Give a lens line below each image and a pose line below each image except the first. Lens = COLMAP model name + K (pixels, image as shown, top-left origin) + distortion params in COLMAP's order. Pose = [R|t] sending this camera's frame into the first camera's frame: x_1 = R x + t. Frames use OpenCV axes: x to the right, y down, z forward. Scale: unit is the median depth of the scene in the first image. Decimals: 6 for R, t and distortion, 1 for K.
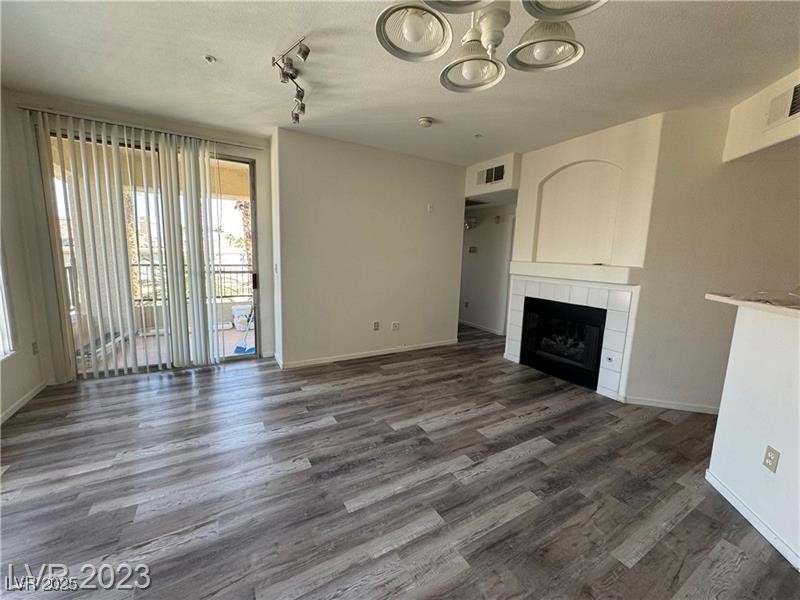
lens RADIAL K [[320.6, 0, 399.9], [0, 320.6, 298.3], [0, 0, 1]] dist [-0.001492, -0.000144]
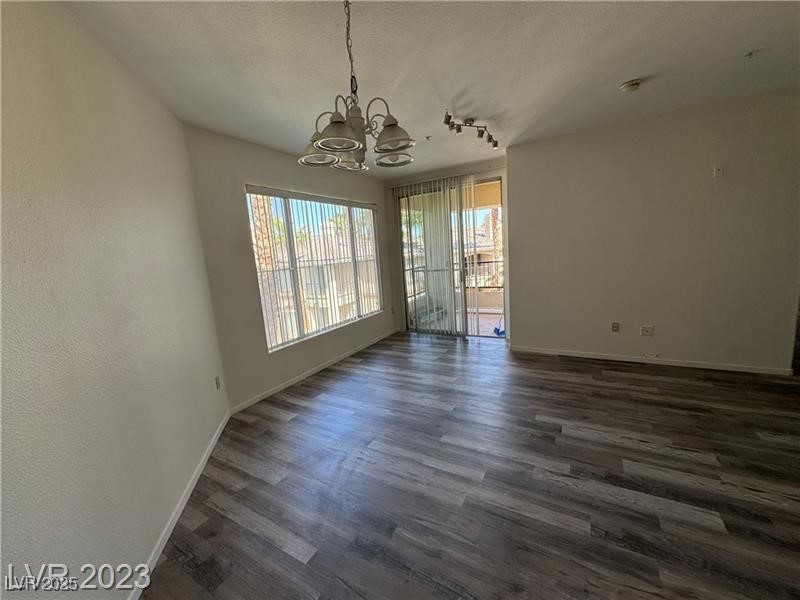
lens RADIAL K [[320.6, 0, 400.3], [0, 320.6, 301.2], [0, 0, 1]] dist [-0.001492, -0.000144]
pose [[0.492028, 0.072546, -0.867551, 0.542425], [-0.032893, 0.997360, 0.064746, -0.029859], [0.869958, -0.003321, 0.493115, 0.070341]]
